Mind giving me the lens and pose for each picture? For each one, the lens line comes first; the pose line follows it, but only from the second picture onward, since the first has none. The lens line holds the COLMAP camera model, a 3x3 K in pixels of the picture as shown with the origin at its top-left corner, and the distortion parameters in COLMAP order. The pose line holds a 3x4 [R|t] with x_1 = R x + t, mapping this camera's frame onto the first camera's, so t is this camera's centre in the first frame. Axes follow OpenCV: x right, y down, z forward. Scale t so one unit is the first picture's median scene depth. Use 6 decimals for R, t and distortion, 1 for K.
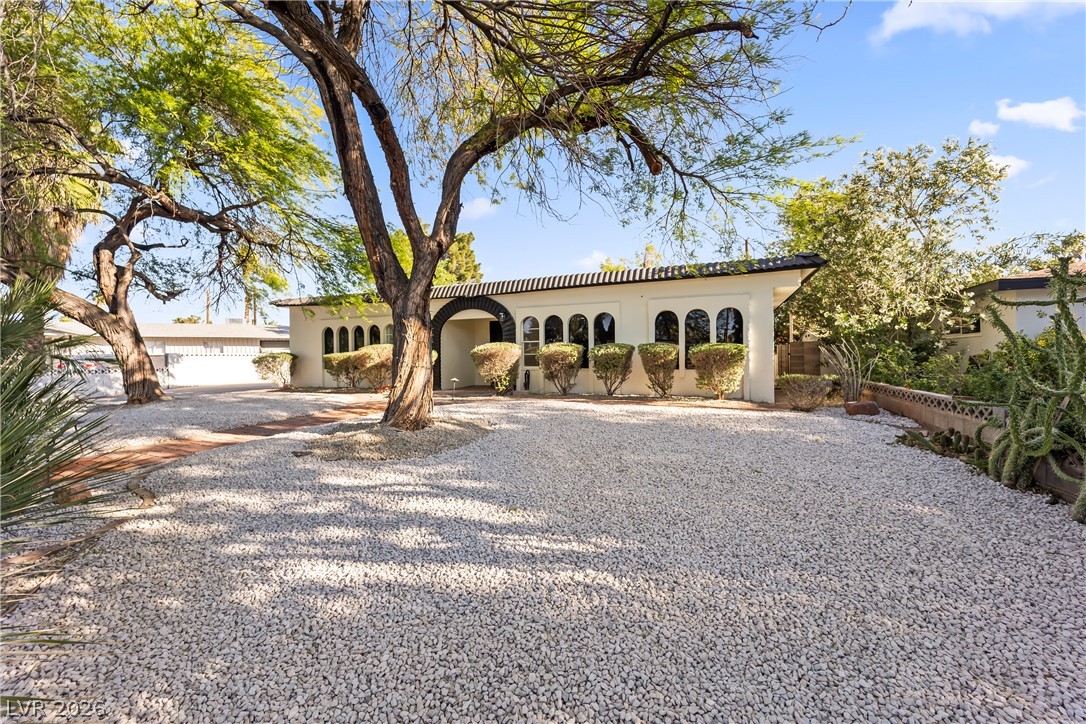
lens RADIAL K [[432.9, 0, 538.8], [0, 432.9, 360.5], [0, 0, 1]] dist [0.028086, -0.015157]
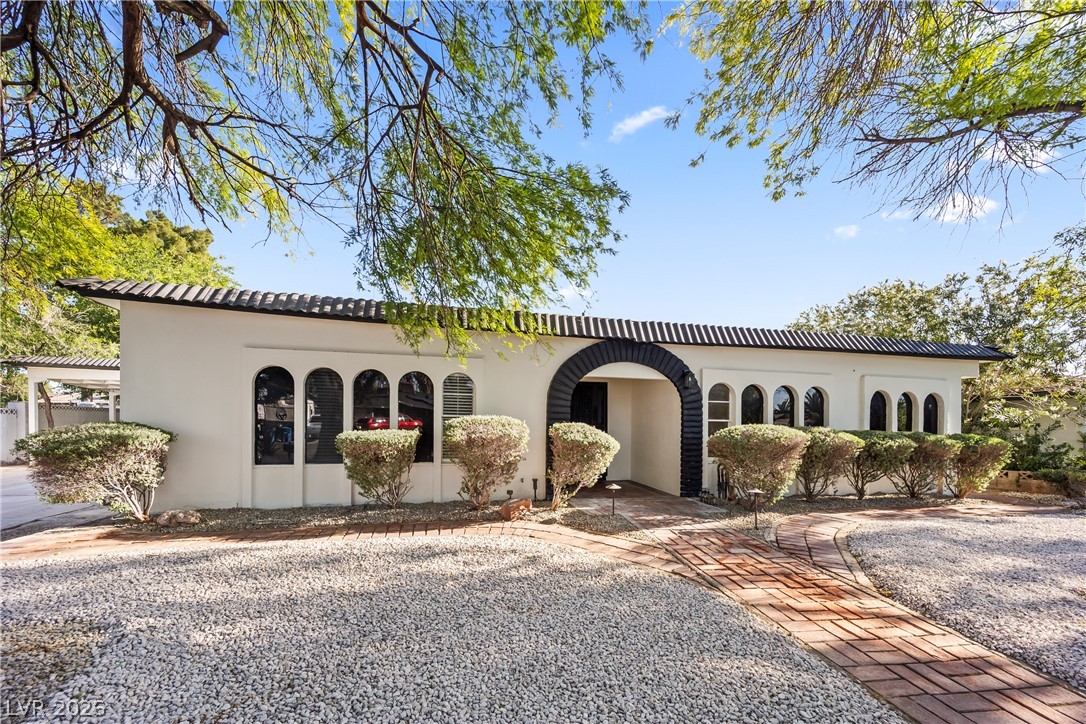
lens RADIAL K [[432.9, 0, 538.8], [0, 432.9, 360.5], [0, 0, 1]] dist [0.028086, -0.015157]
pose [[0.669711, 0.118812, 0.733056, -0.691862], [0.014040, 0.984916, -0.172460, -0.022844], [-0.742489, 0.125790, 0.657941, 0.745861]]
